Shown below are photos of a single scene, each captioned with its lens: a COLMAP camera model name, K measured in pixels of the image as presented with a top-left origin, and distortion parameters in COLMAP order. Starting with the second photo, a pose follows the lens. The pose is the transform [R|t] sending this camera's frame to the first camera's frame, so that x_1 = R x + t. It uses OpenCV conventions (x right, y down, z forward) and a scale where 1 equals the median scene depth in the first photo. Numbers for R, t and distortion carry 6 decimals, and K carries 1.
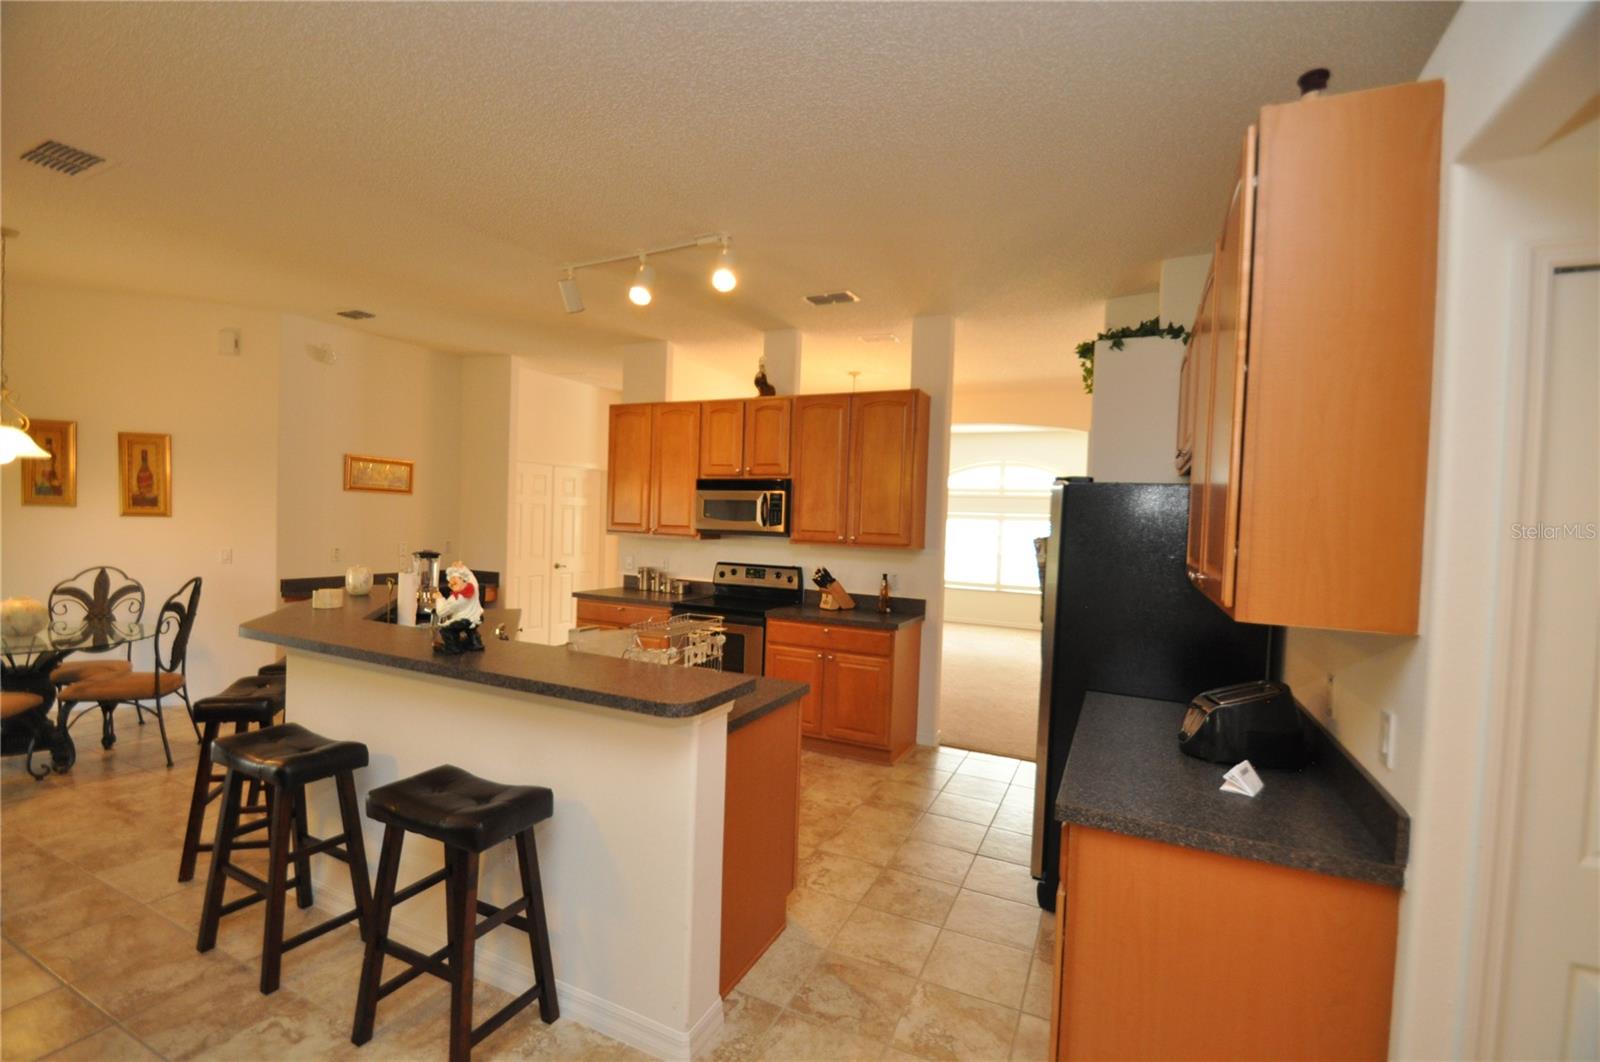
lens RADIAL K [[712.3, 0, 800.0], [0, 712.3, 531.0], [0, 0, 1]] dist [0.000559, -0.024089]
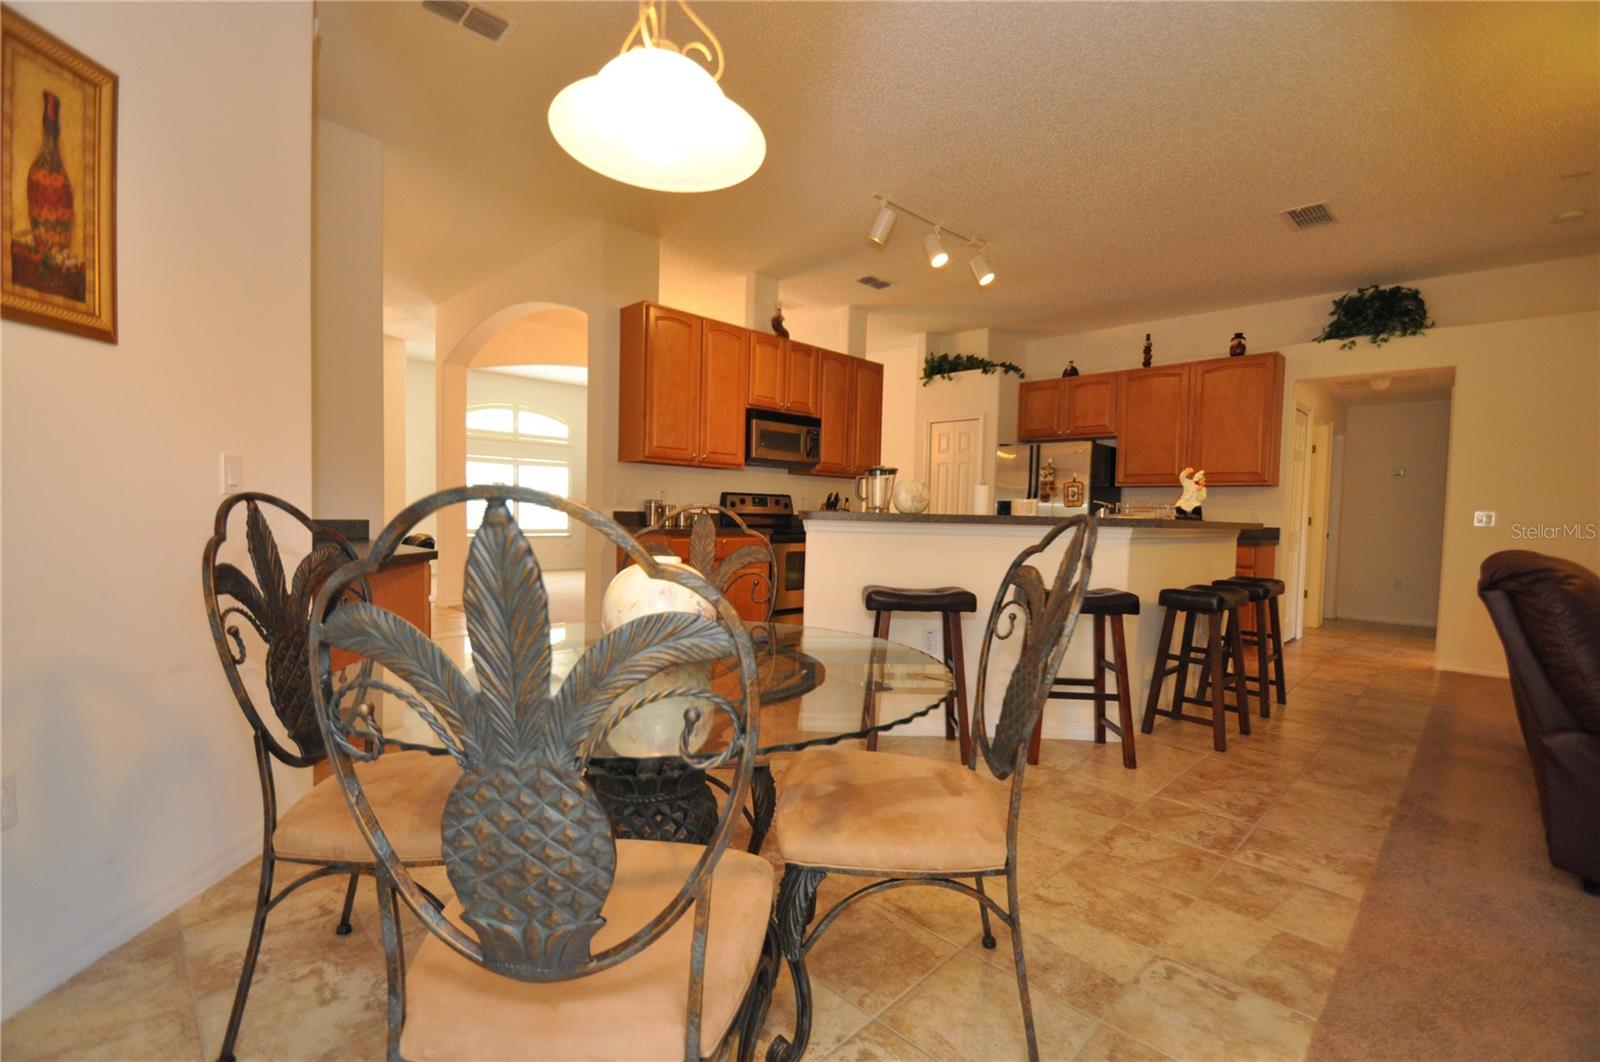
lens RADIAL K [[698.4, 0, 795.4], [0, 698.4, 540.6], [0, 0, 1]] dist [0.000926, -0.007958]
pose [[0.363422, -0.064445, 0.929393, -1.060561], [-0.003561, 0.997501, 0.070560, 0.044447], [-0.931618, -0.028953, 0.362285, 0.585883]]
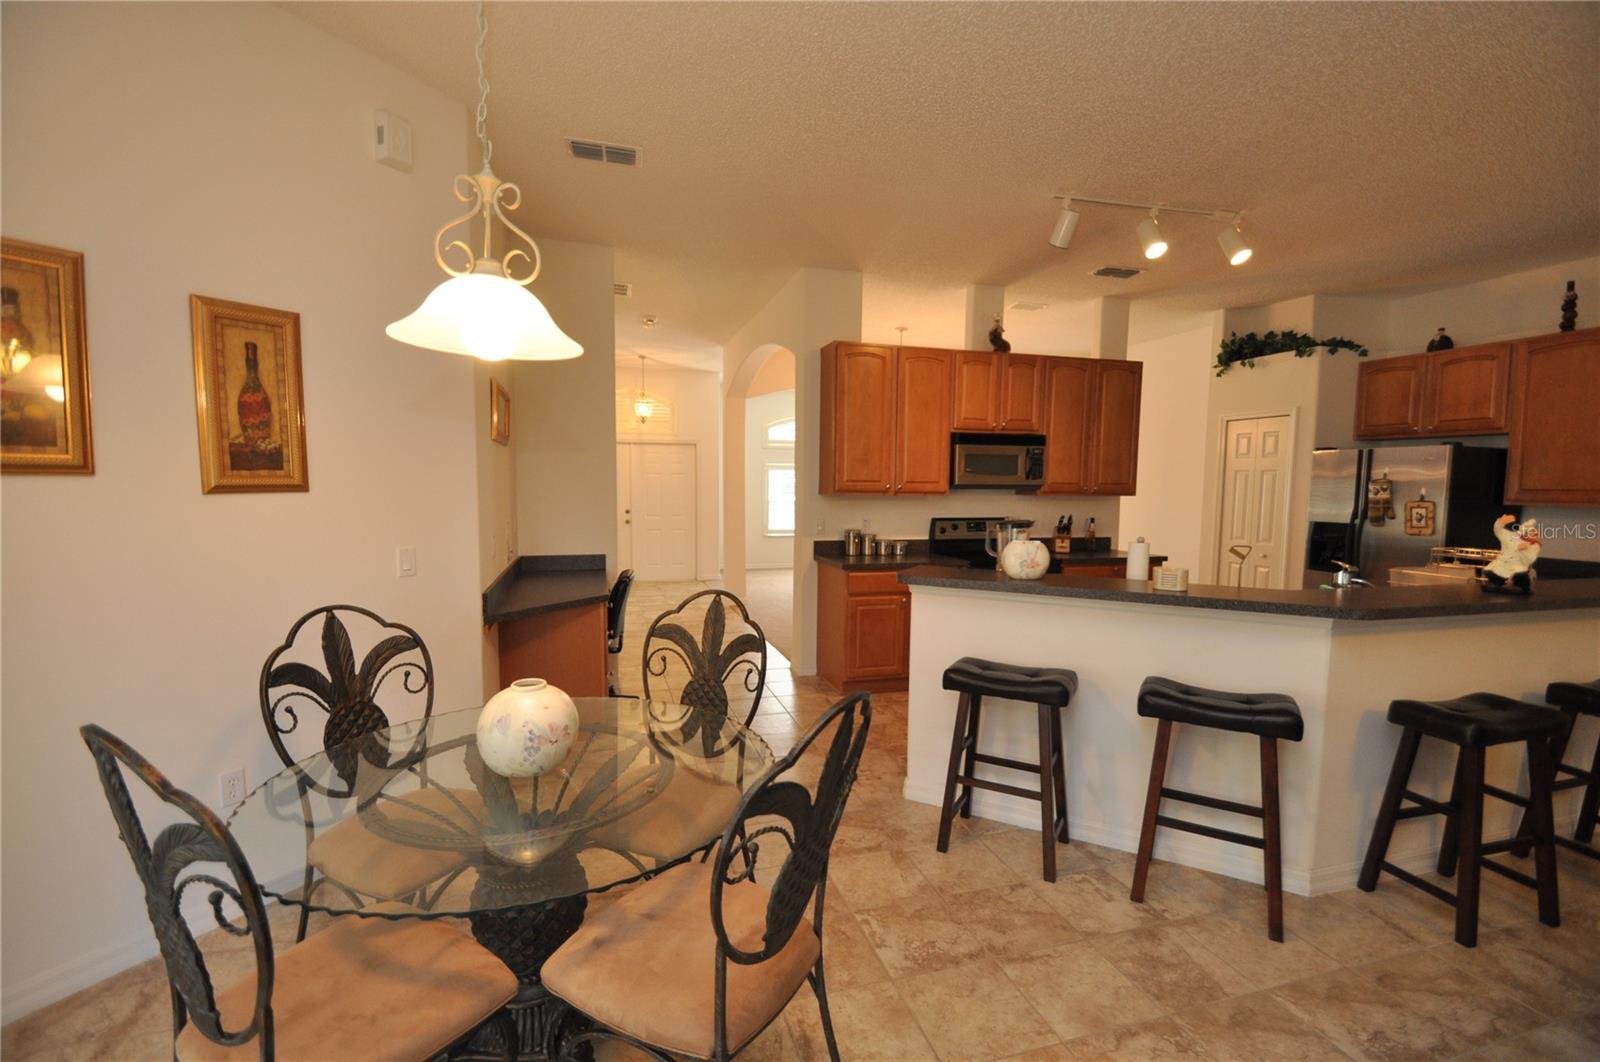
lens RADIAL K [[701.2, 0, 799.9], [0, 701.2, 537.5], [0, 0, 1]] dist [0.023777, -0.022537]
pose [[0.765906, -0.076218, 0.638419, -0.931388], [0.021779, 0.995455, 0.092715, -0.025047], [-0.642584, -0.057106, 0.764084, 0.405188]]
